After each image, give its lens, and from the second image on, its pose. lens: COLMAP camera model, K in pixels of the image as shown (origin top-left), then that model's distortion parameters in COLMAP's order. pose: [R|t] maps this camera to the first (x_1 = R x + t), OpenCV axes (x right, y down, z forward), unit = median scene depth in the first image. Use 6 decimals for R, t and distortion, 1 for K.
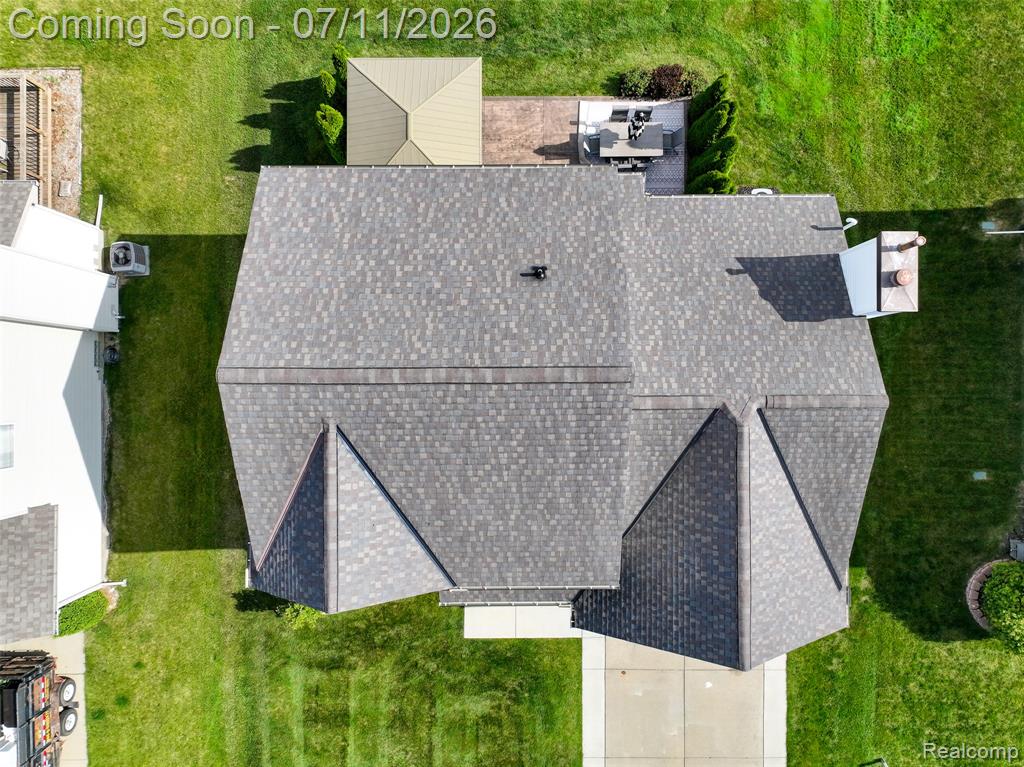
lens RADIAL K [[873.4, 0, 512.0], [0, 873.4, 383.5], [0, 0, 1]] dist [0.003151, 0.001639]
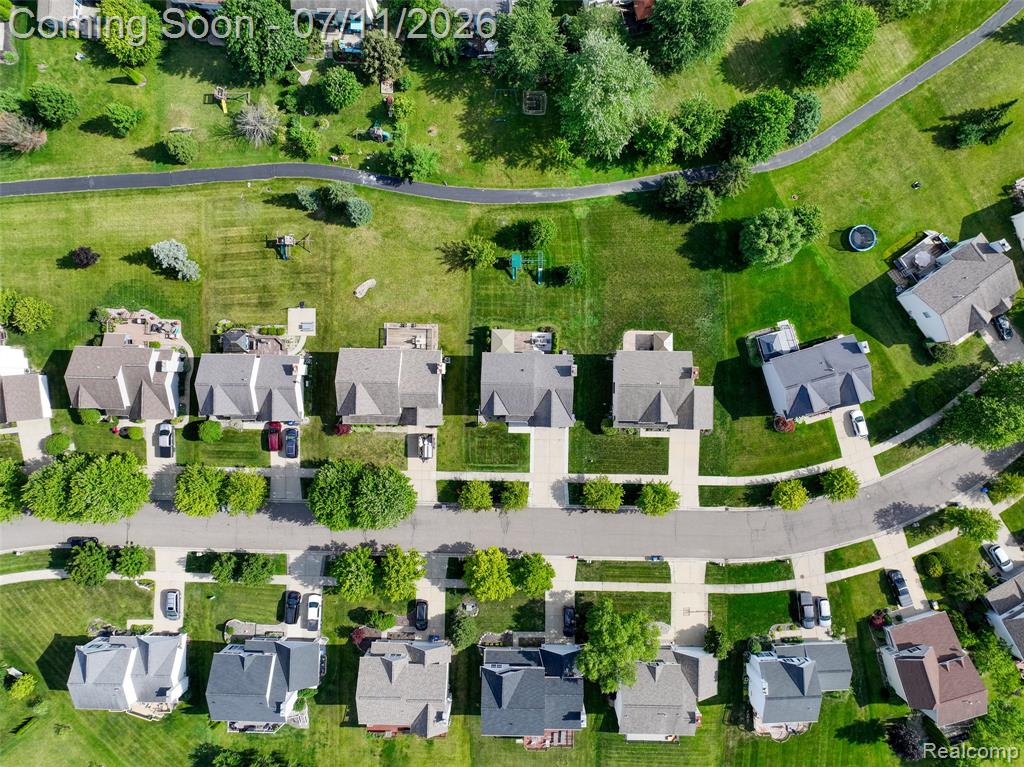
lens RADIAL K [[873.4, 0, 512.0], [0, 873.4, 383.5], [0, 0, 1]] dist [0.003151, 0.001639]
pose [[0.999735, 0.021364, 0.008608, -0.083948], [-0.021305, 0.999749, -0.006885, 0.027374], [-0.008753, 0.006700, 0.999939, -4.313185]]
